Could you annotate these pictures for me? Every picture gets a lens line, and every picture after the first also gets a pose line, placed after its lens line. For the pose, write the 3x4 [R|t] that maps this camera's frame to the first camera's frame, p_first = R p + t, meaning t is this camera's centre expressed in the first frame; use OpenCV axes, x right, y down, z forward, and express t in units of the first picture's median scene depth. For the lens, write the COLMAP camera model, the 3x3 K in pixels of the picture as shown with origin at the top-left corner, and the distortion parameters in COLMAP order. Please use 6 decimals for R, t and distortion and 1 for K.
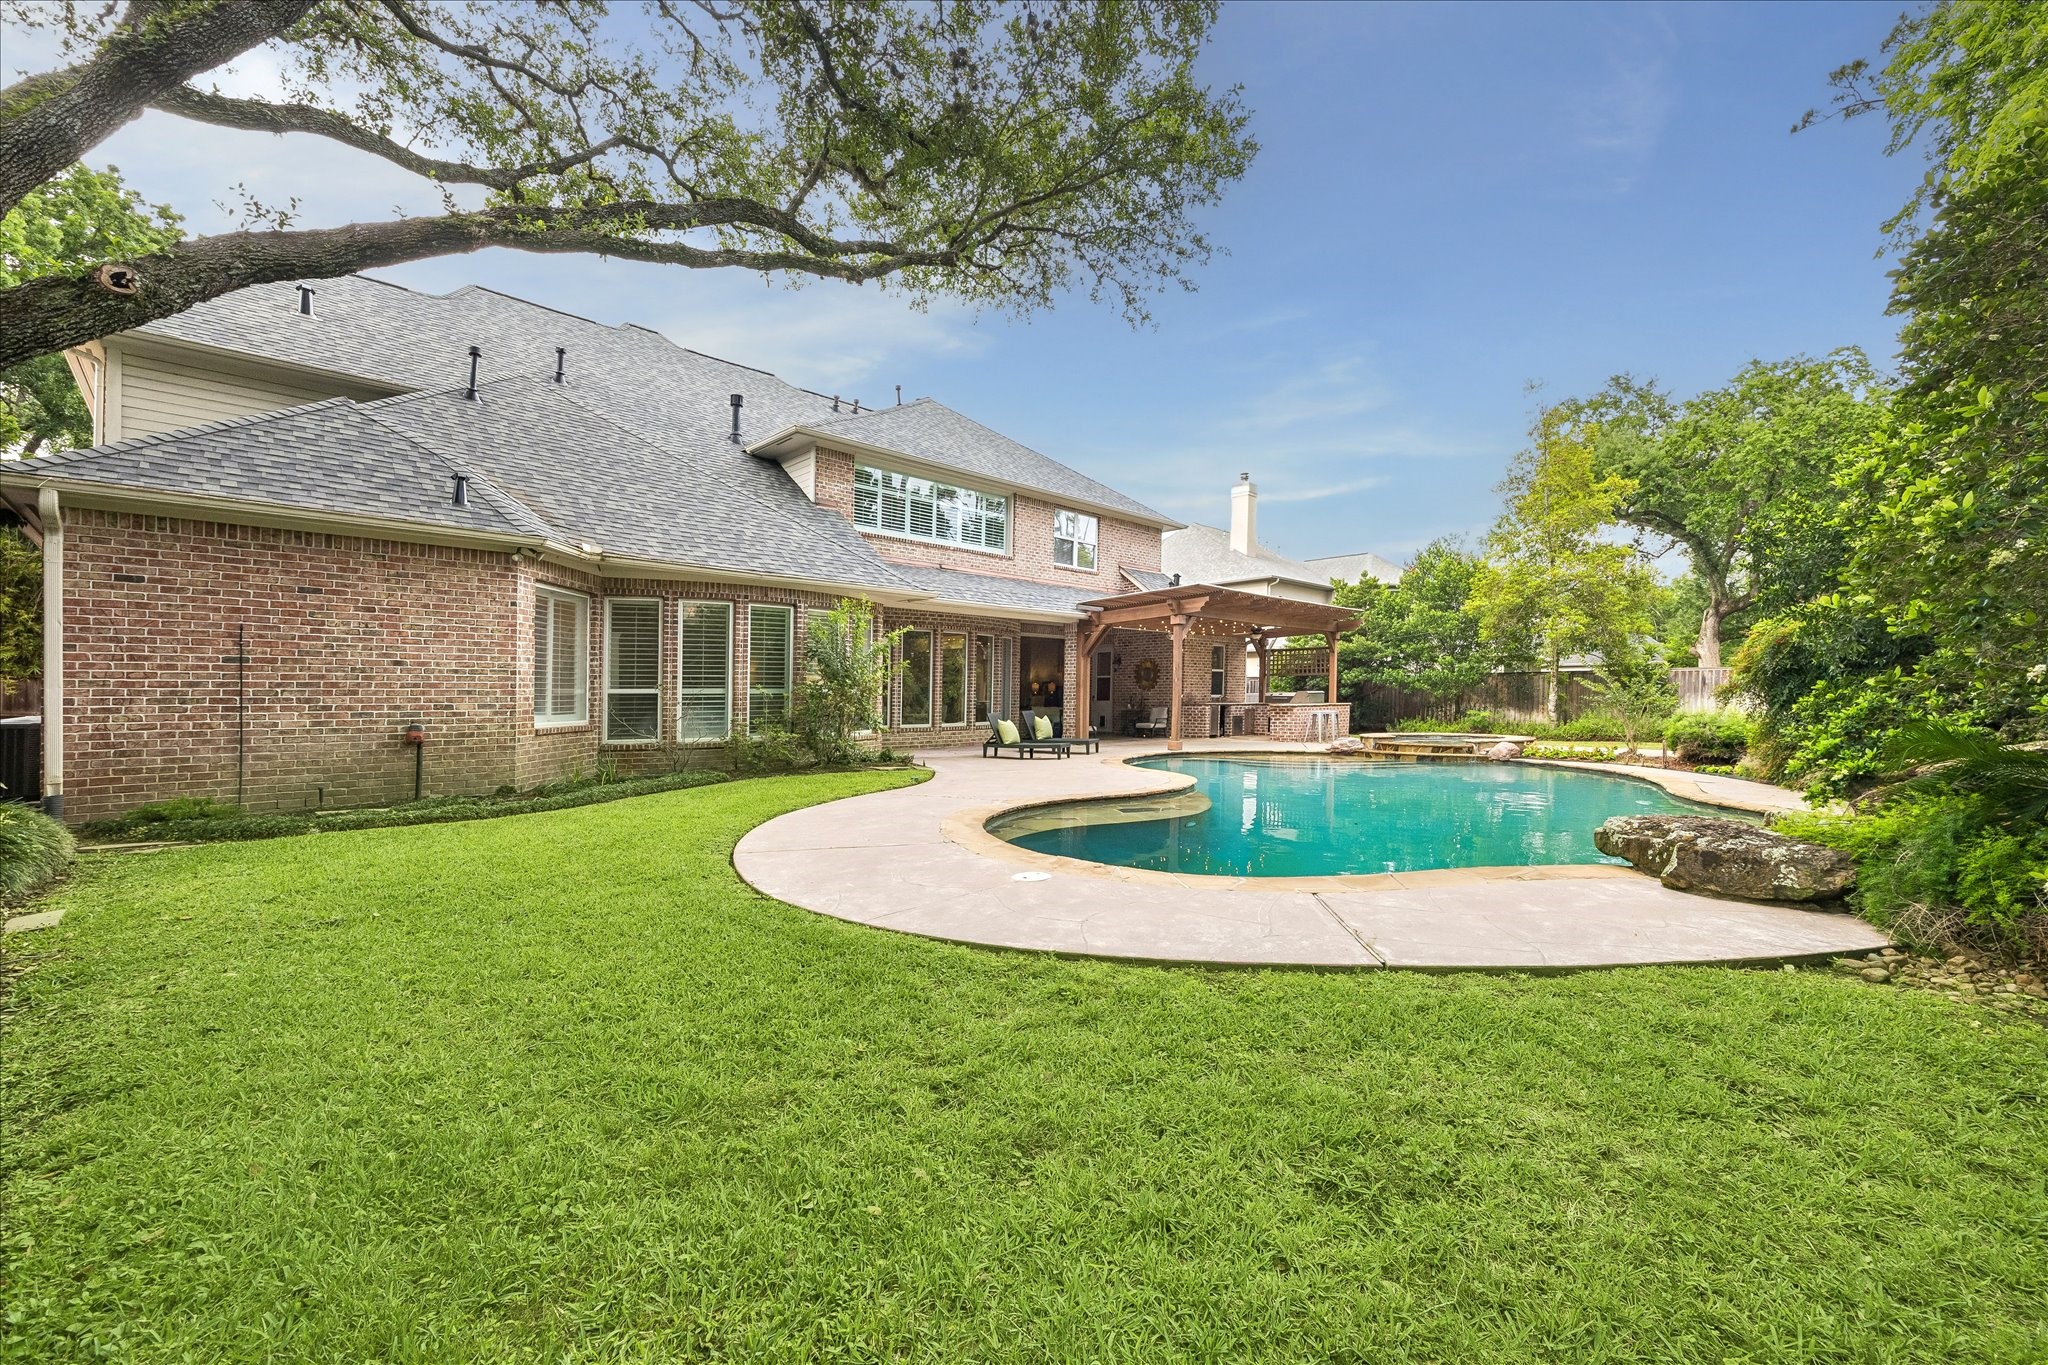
lens RADIAL K [[799.6, 0, 1021.9], [0, 799.6, 690.8], [0, 0, 1]] dist [-0.003246, -0.000034]
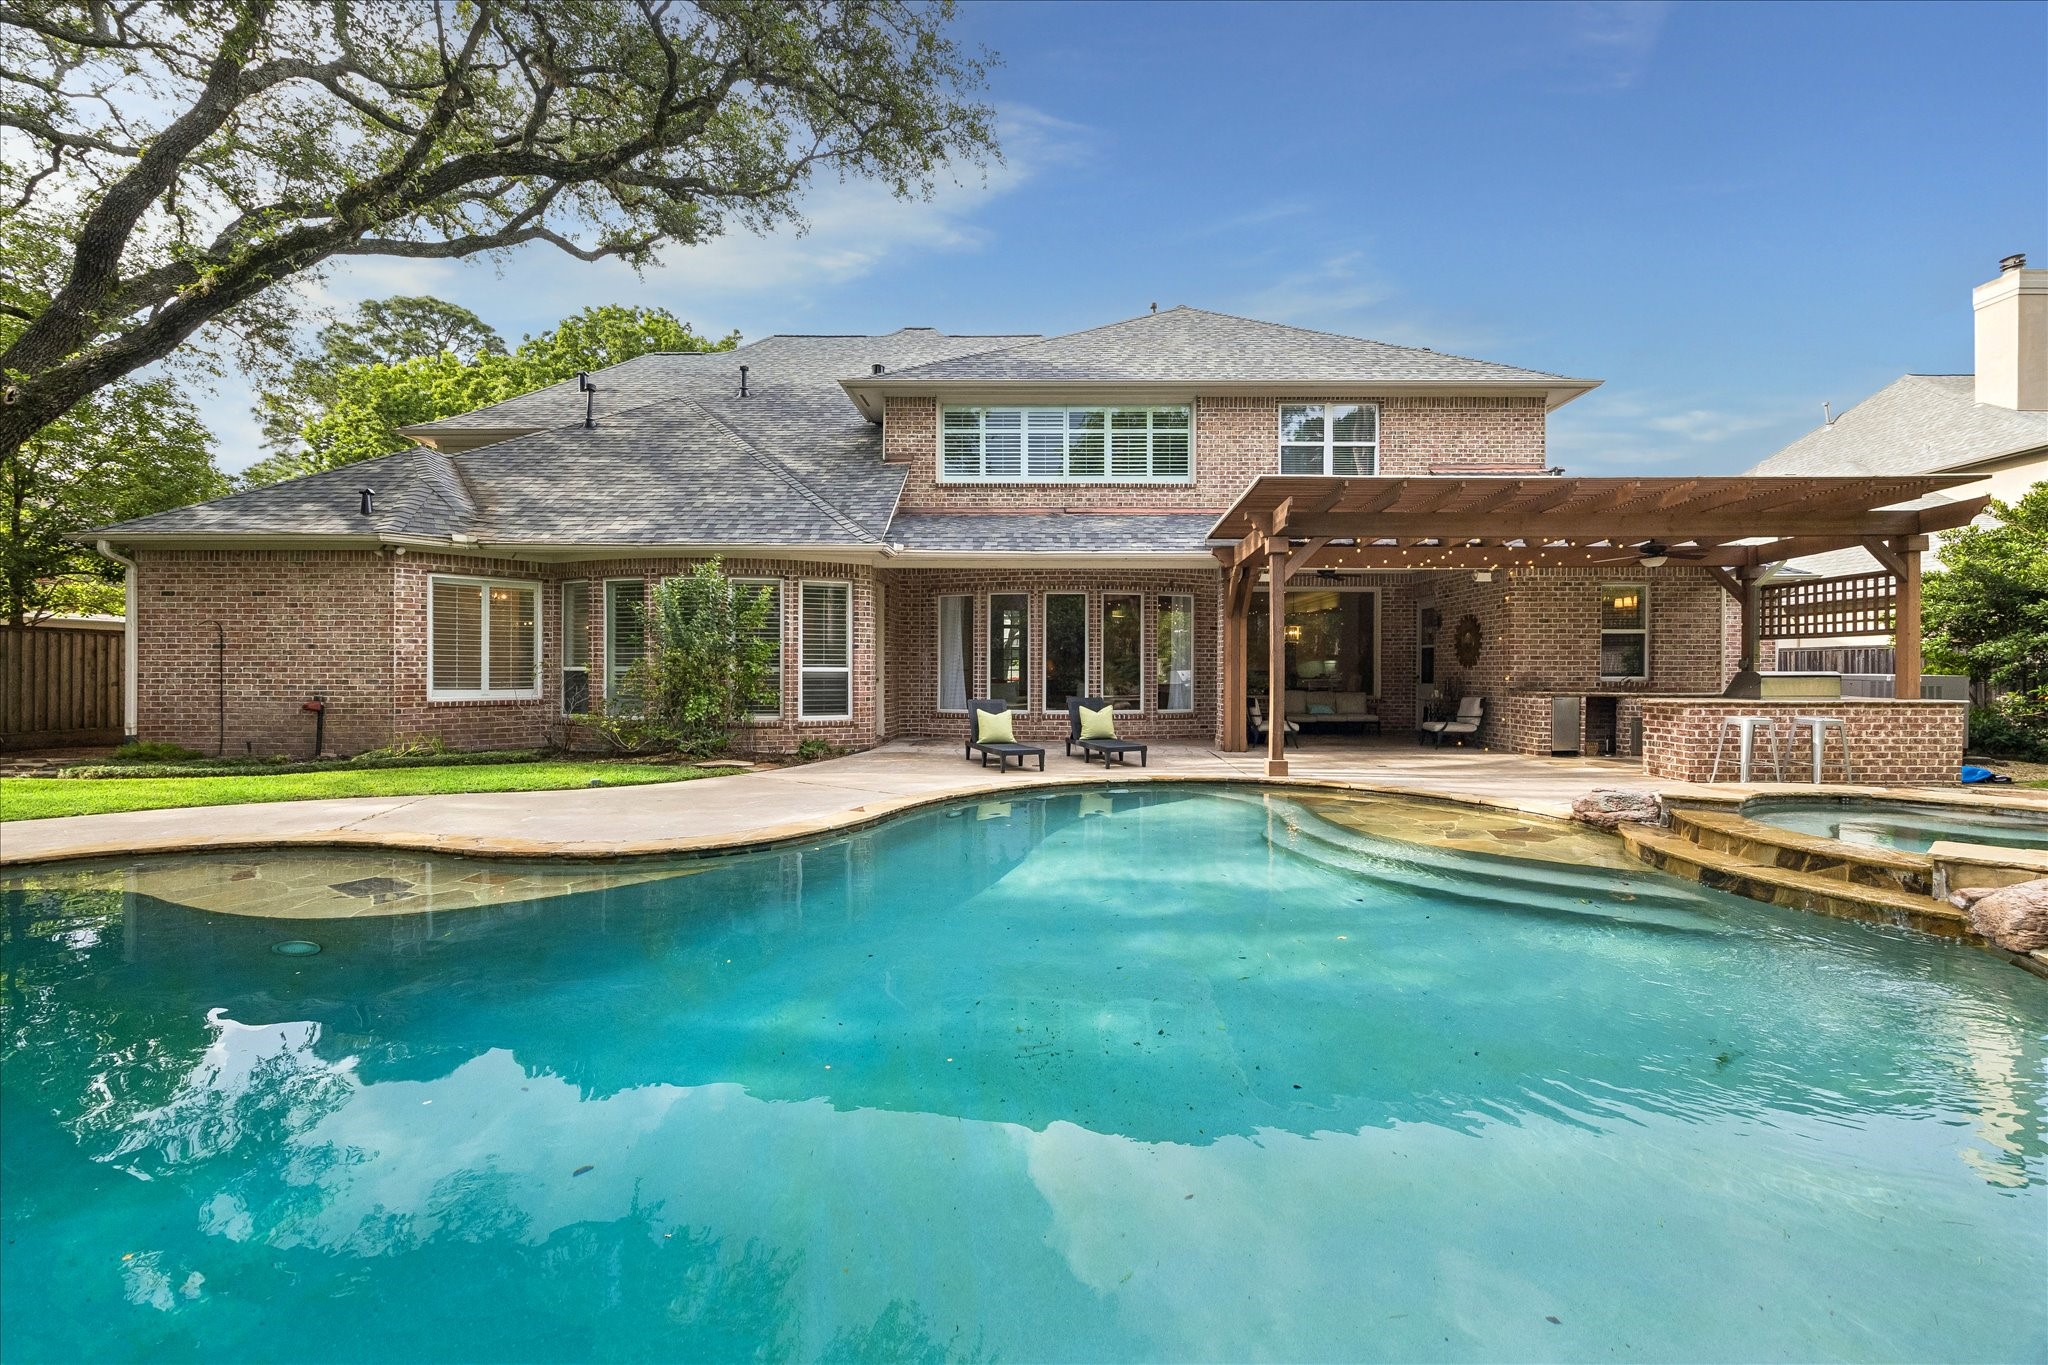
lens RADIAL K [[799.6, 0, 1024.1], [0, 799.6, 666.7], [0, 0, 1]] dist [-0.003246, -0.000034]
pose [[0.715529, -0.003024, -0.698577, 0.472937], [-0.000313, 0.999989, -0.004650, 0.001430], [0.698583, 0.003546, 0.715520, 0.463457]]
